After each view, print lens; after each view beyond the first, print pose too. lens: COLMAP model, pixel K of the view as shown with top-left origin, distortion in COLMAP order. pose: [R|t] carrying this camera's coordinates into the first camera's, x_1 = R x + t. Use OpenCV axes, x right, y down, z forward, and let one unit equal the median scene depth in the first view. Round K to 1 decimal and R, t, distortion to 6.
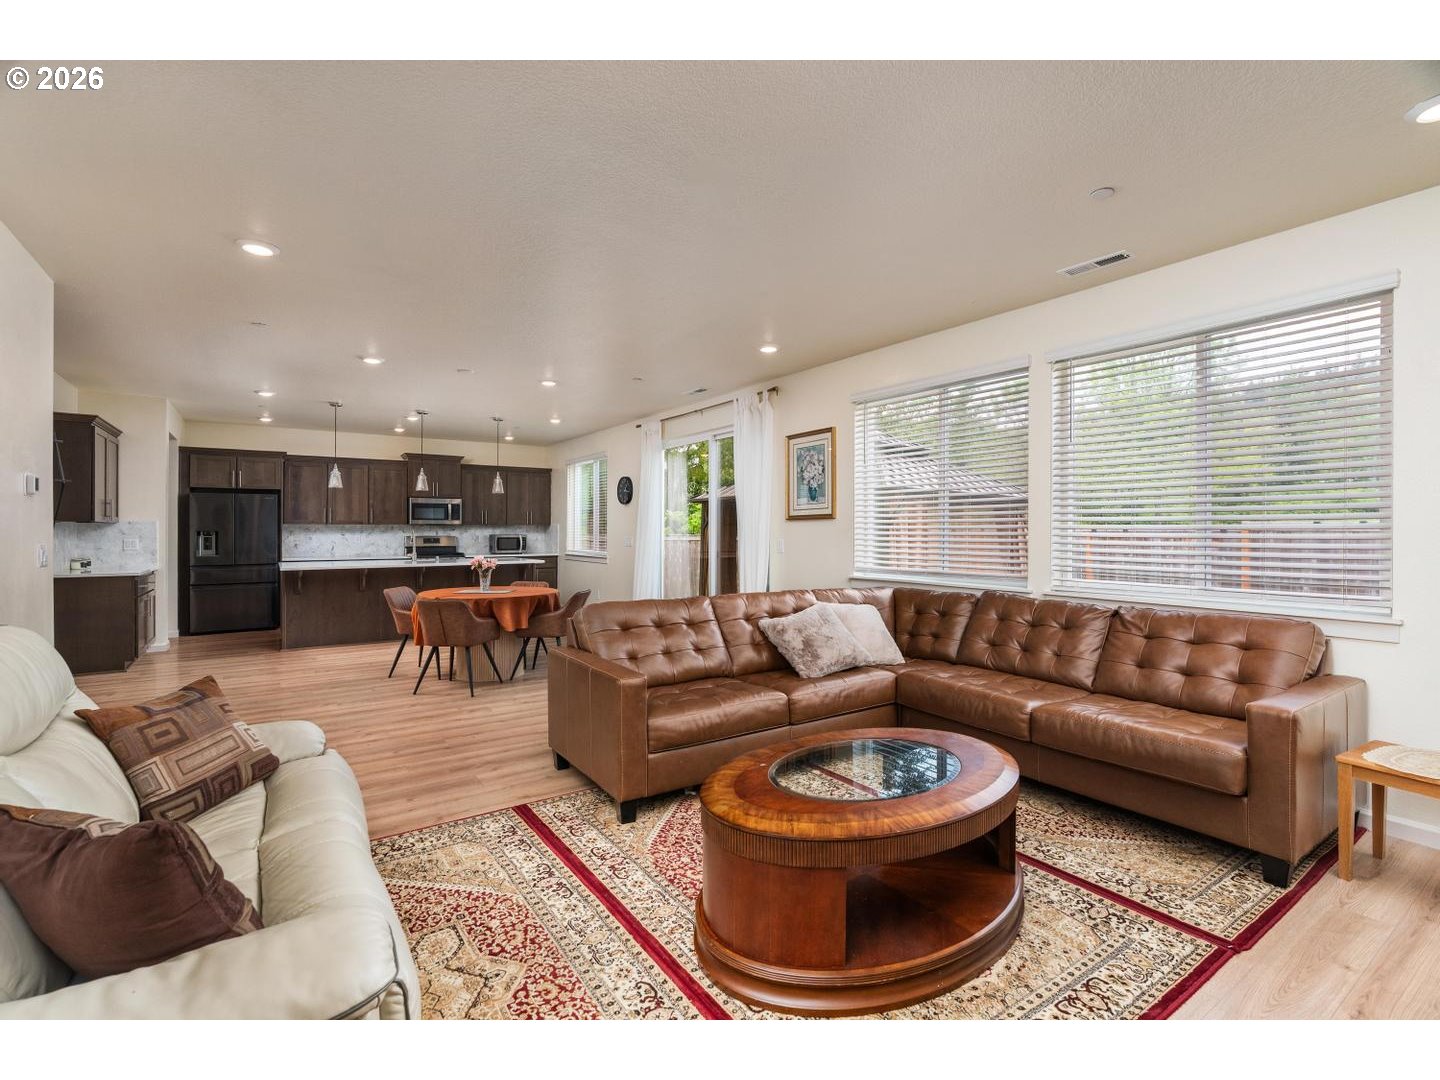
lens RADIAL K [[664.7, 0, 721.7], [0, 664.7, 533.0], [0, 0, 1]] dist [-0.000084, -0.000293]
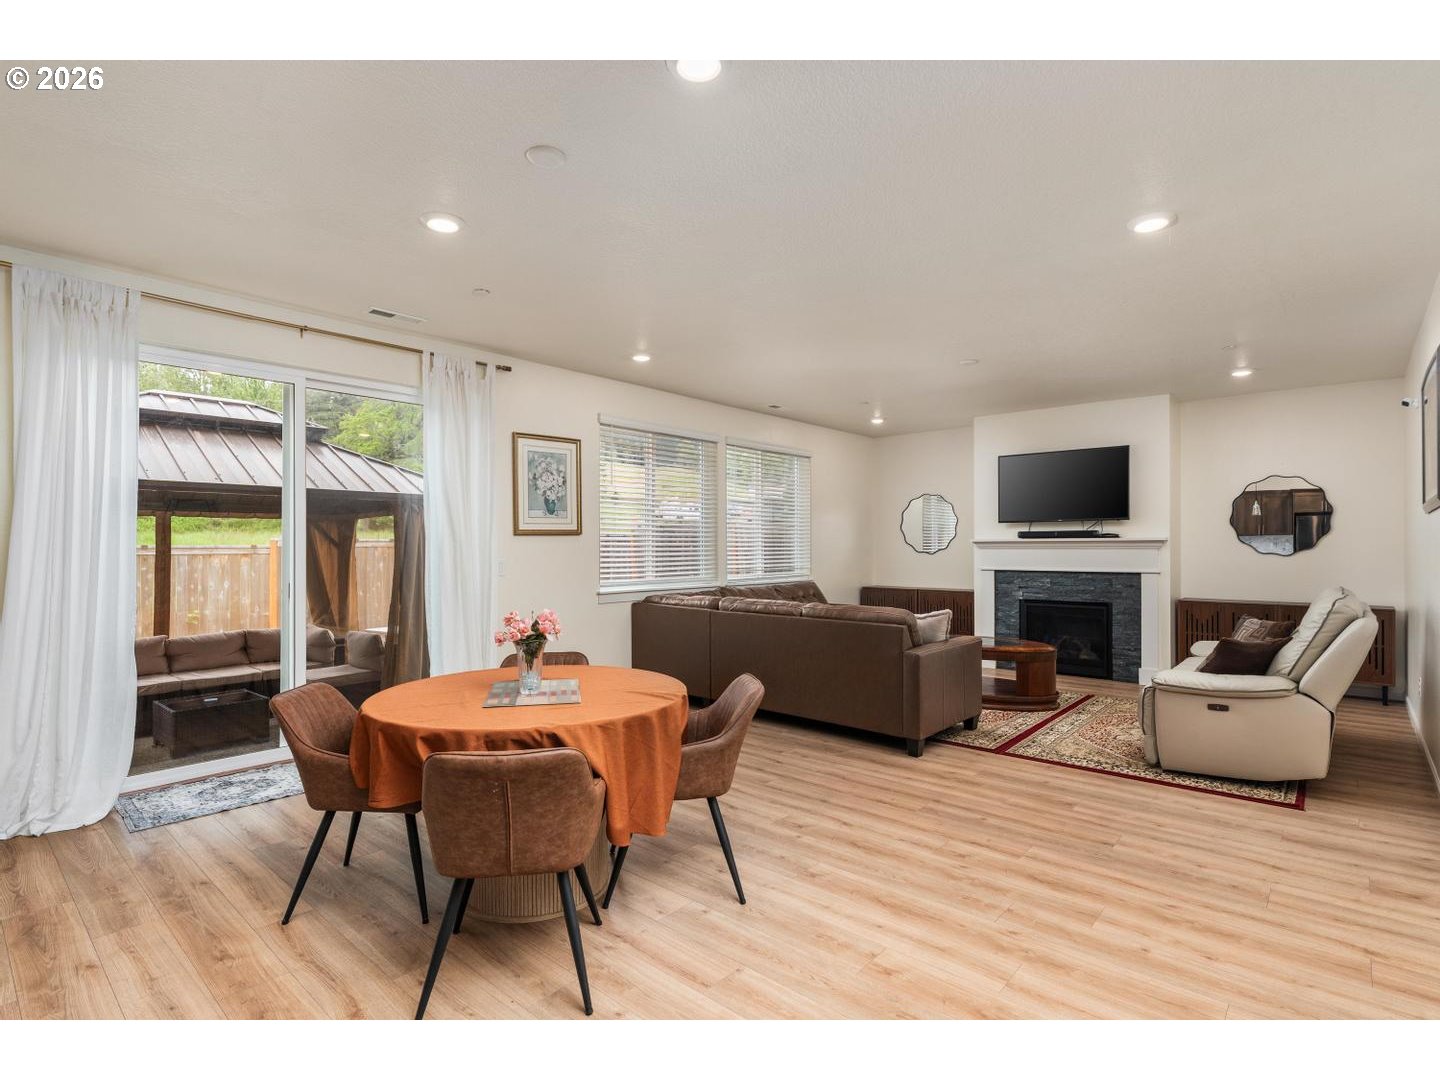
lens RADIAL K [[689.3, 0, 714.8], [0, 689.3, 547.8], [0, 0, 1]] dist [-0.015821, 0.000862]
pose [[-0.222168, -0.001821, 0.975007, -1.472994], [0.006502, 0.999973, 0.003349, -0.009283], [-0.974987, 0.007084, -0.222150, 1.792849]]
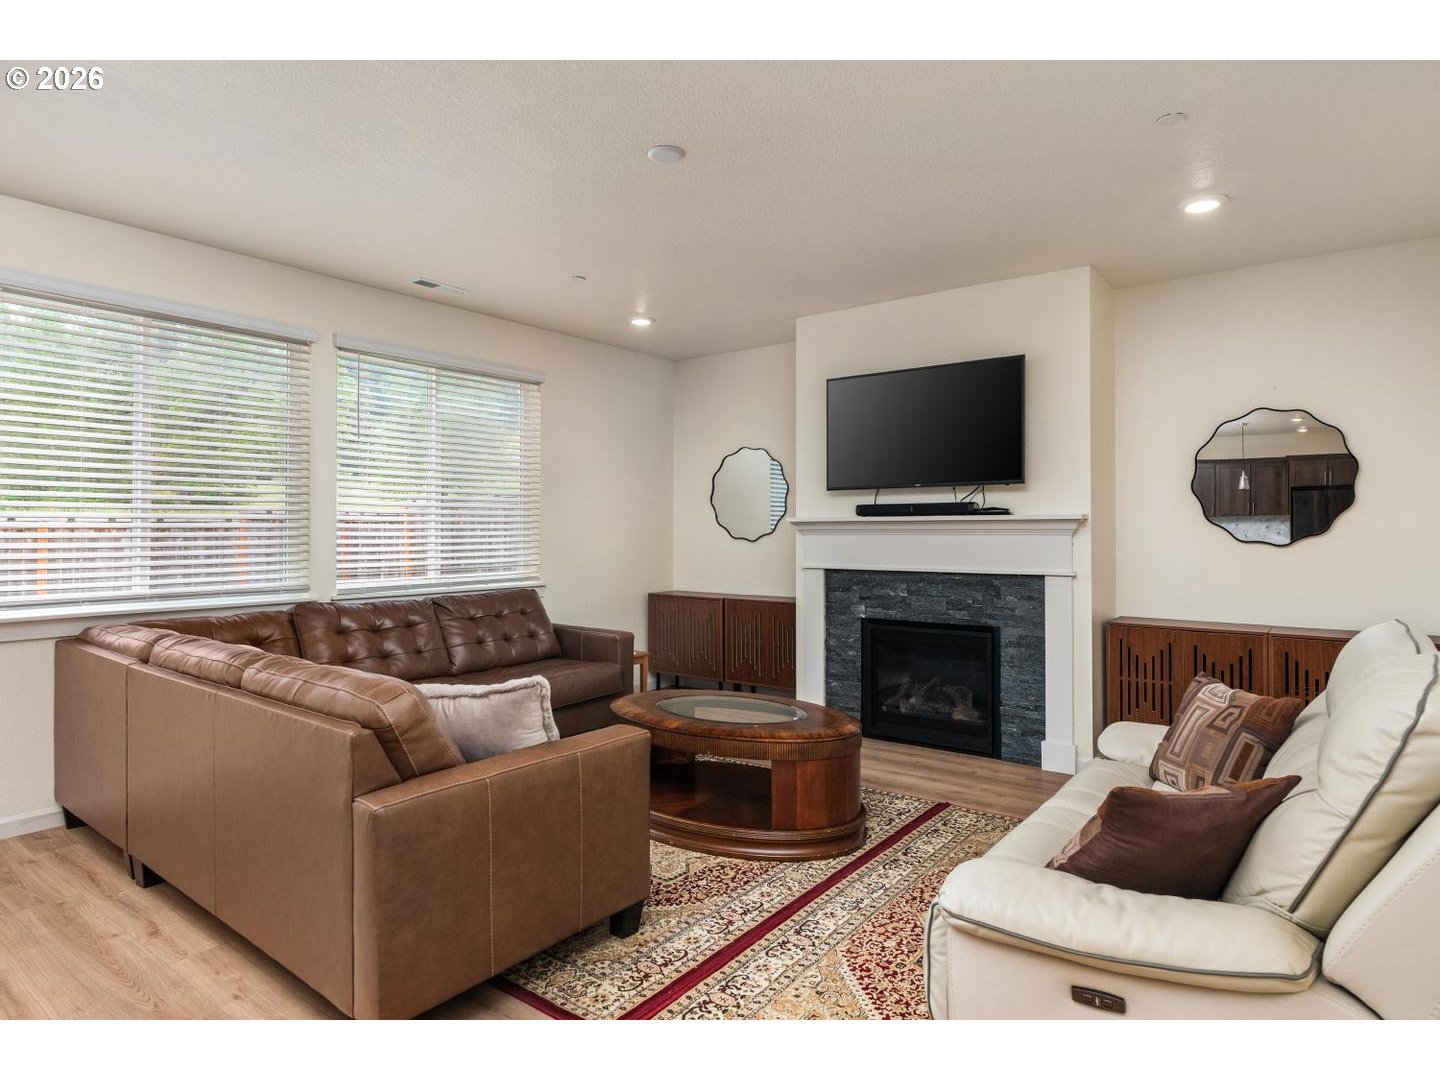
lens RADIAL K [[816.1, 0, 713.8], [0, 816.1, 525.2], [0, 0, 1]] dist [-0.007878, -0.002626]
pose [[-0.307046, 0.004569, 0.951684, -0.927404], [0.004790, 0.999983, -0.003255, -0.004482], [-0.951682, 0.003559, -0.307063, 1.077197]]
